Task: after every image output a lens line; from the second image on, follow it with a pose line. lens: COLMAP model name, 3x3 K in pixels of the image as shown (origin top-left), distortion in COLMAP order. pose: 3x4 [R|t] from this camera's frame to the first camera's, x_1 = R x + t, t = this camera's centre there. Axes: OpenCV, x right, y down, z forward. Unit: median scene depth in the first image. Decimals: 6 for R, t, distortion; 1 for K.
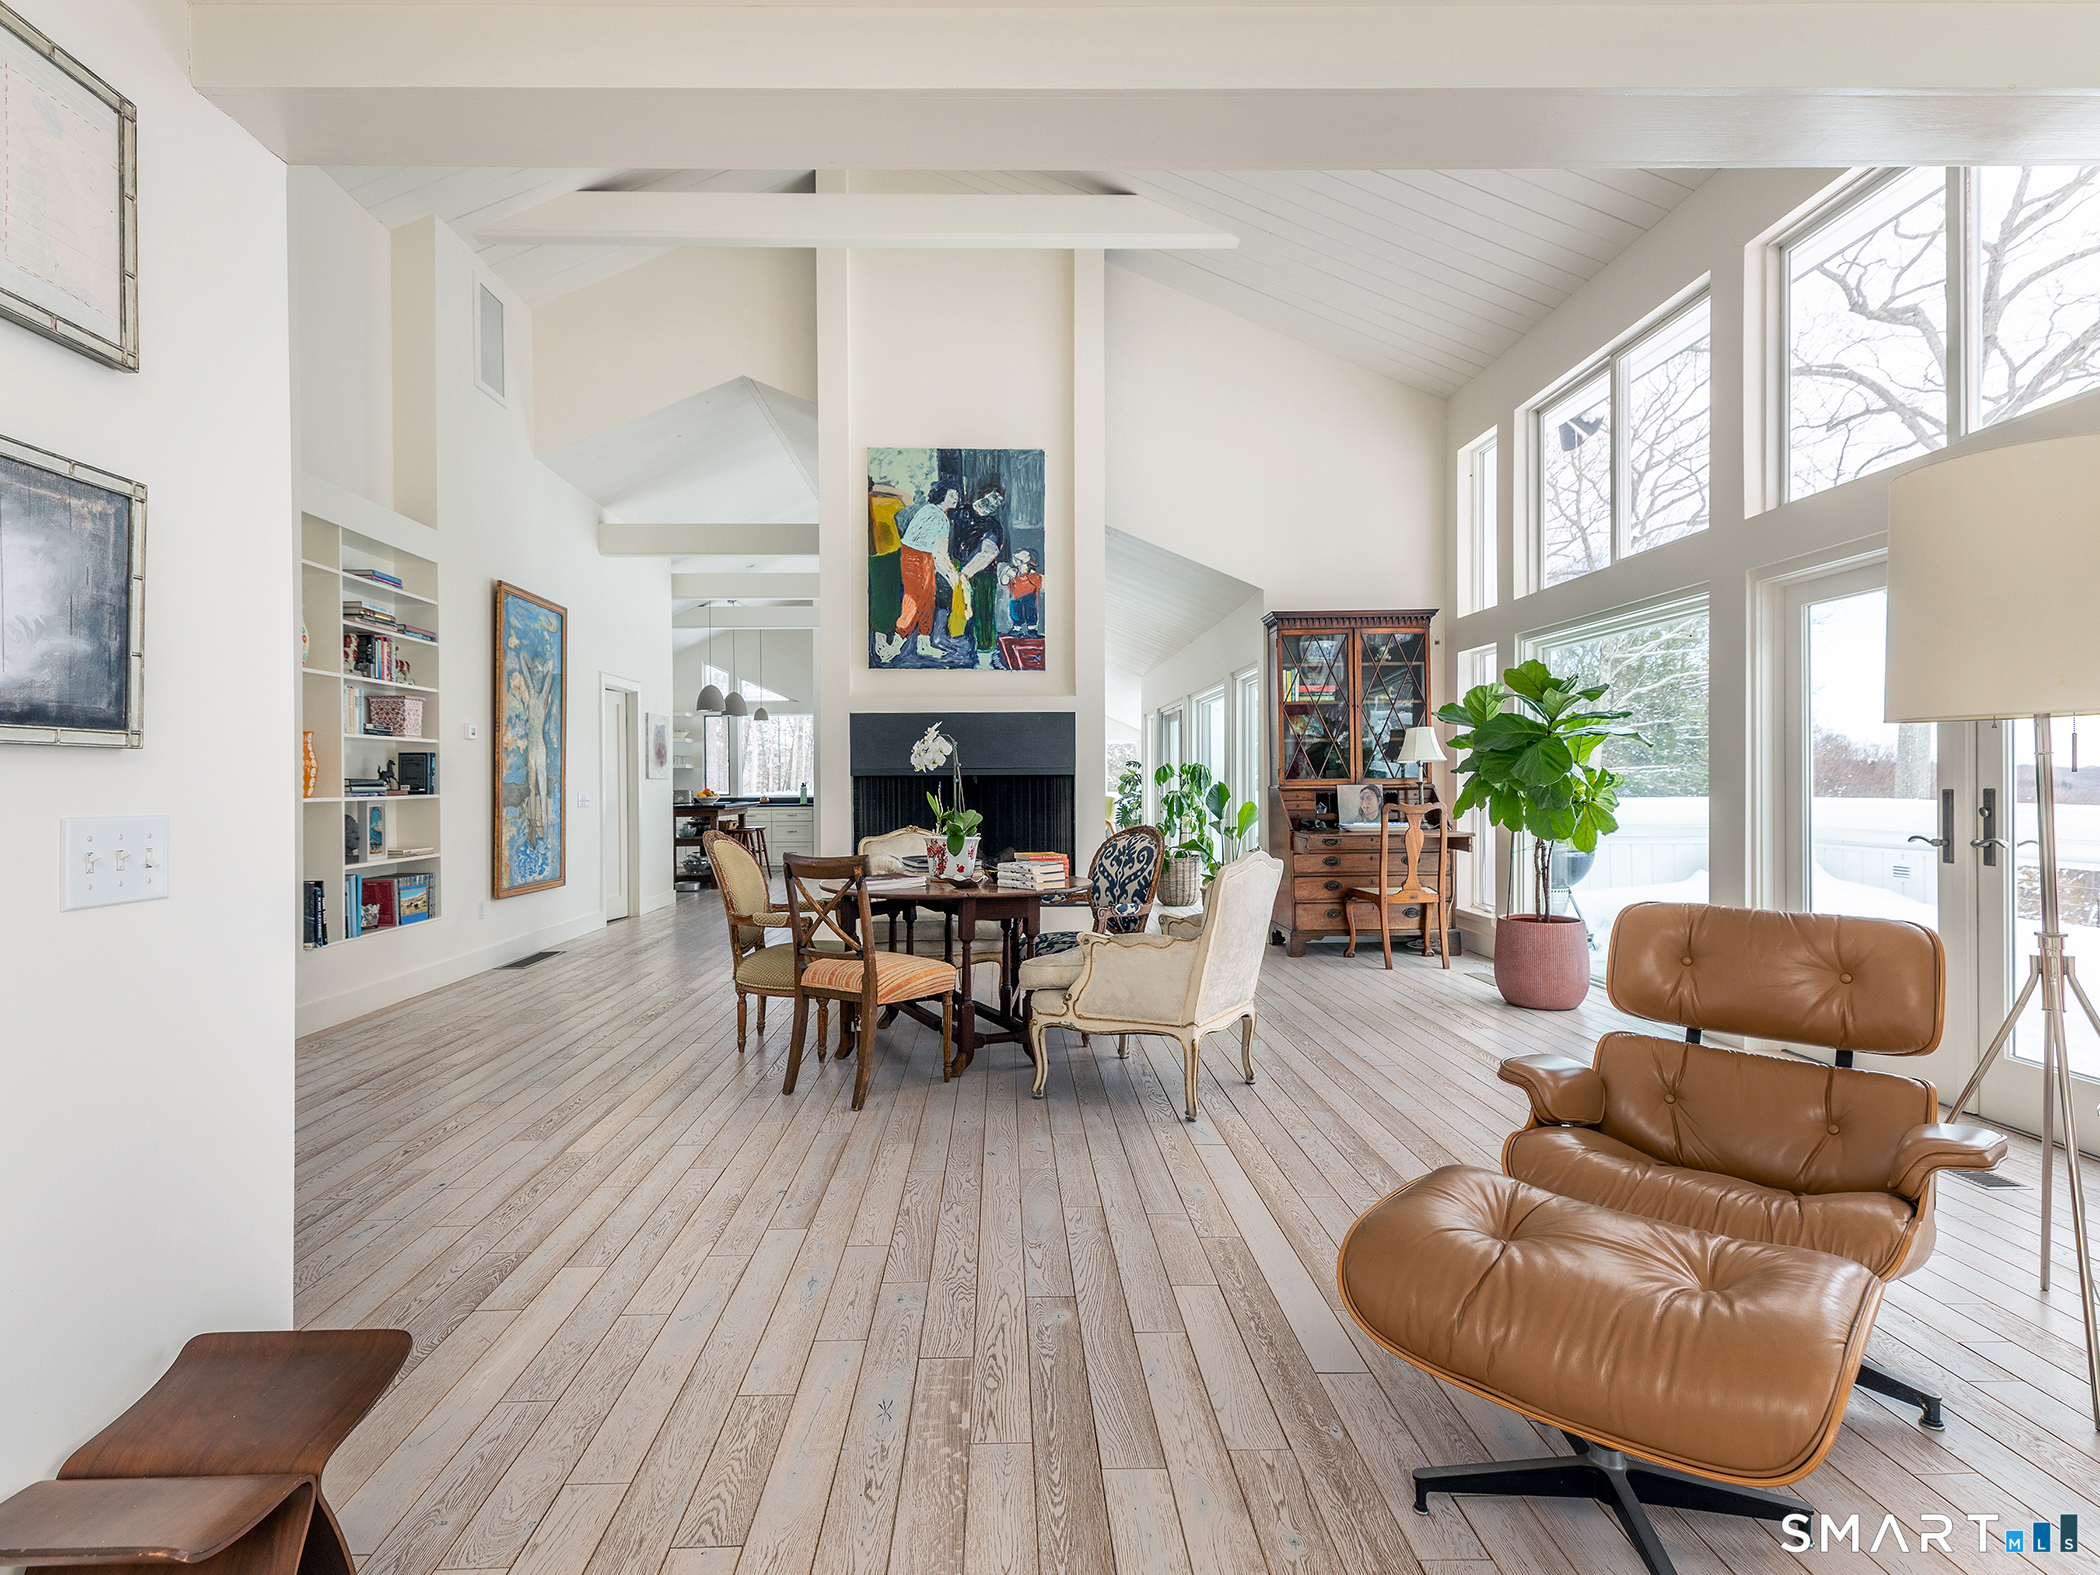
lens RADIAL K [[1055.9, 0, 1053.0], [0, 1055.9, 779.3], [0, 0, 1]] dist [0.014029, -0.003865]
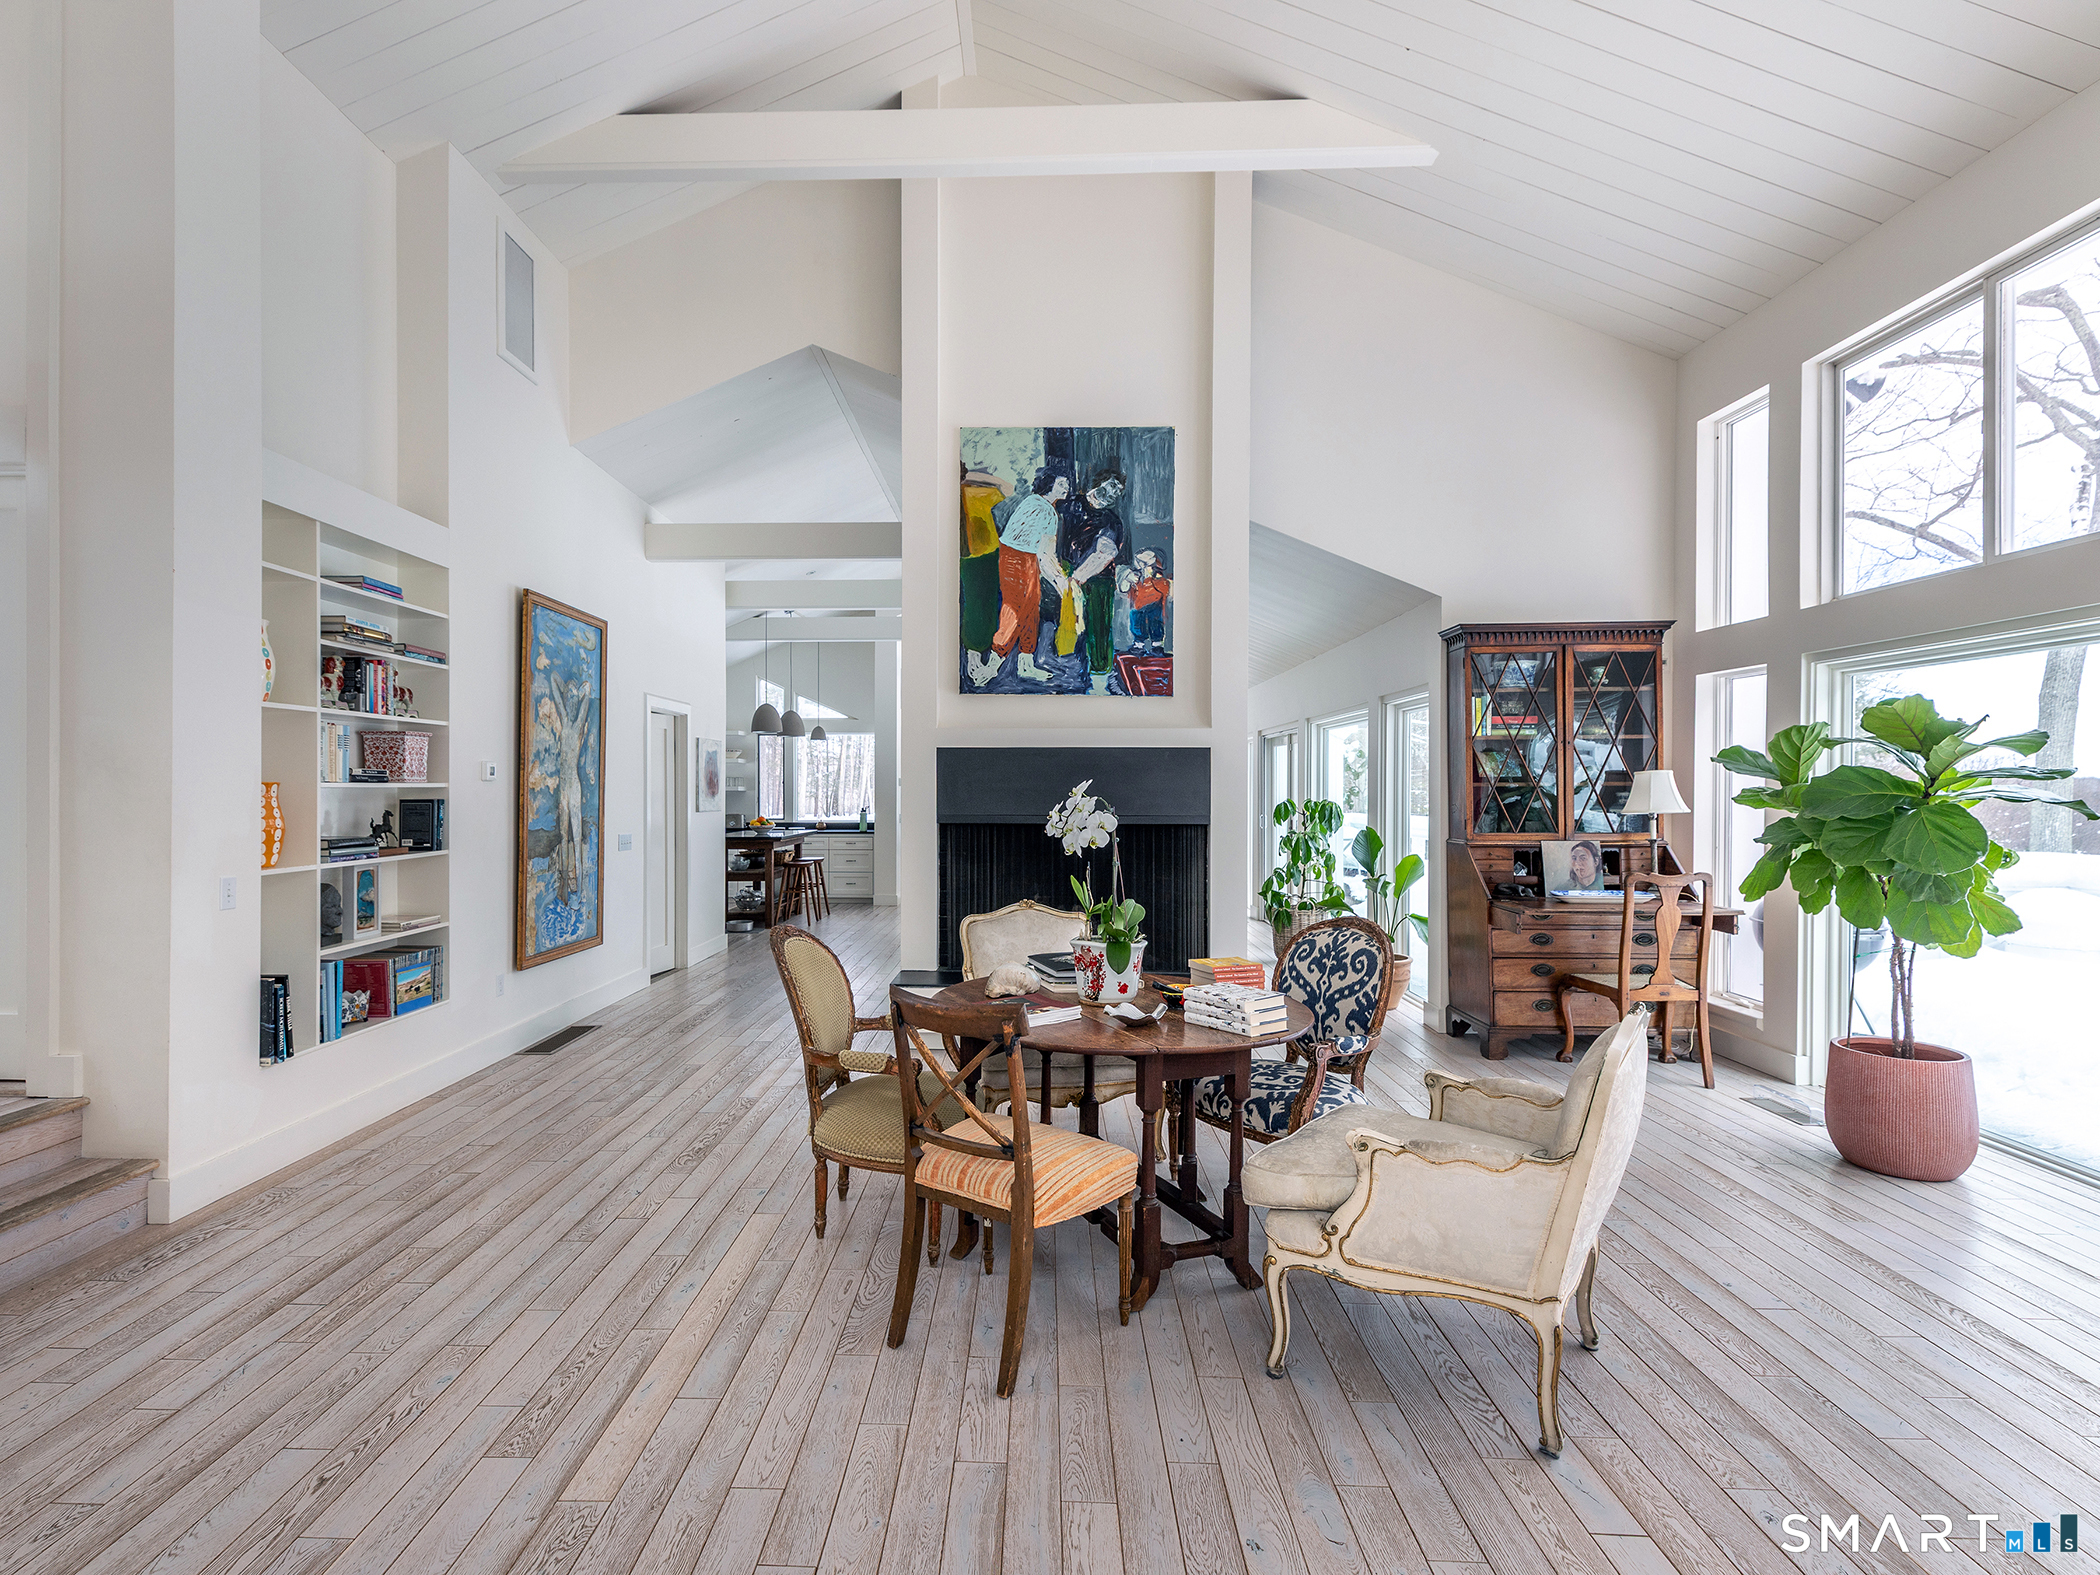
lens RADIAL K [[1055.9, 0, 1036.6], [0, 1055.9, 789.1], [0, 0, 1]] dist [0.014029, -0.003865]
pose [[0.998379, 0.007502, -0.056424, -0.079595], [-0.007413, 0.999971, 0.001781, -0.038142], [0.056435, -0.001360, 0.998405, 0.209715]]
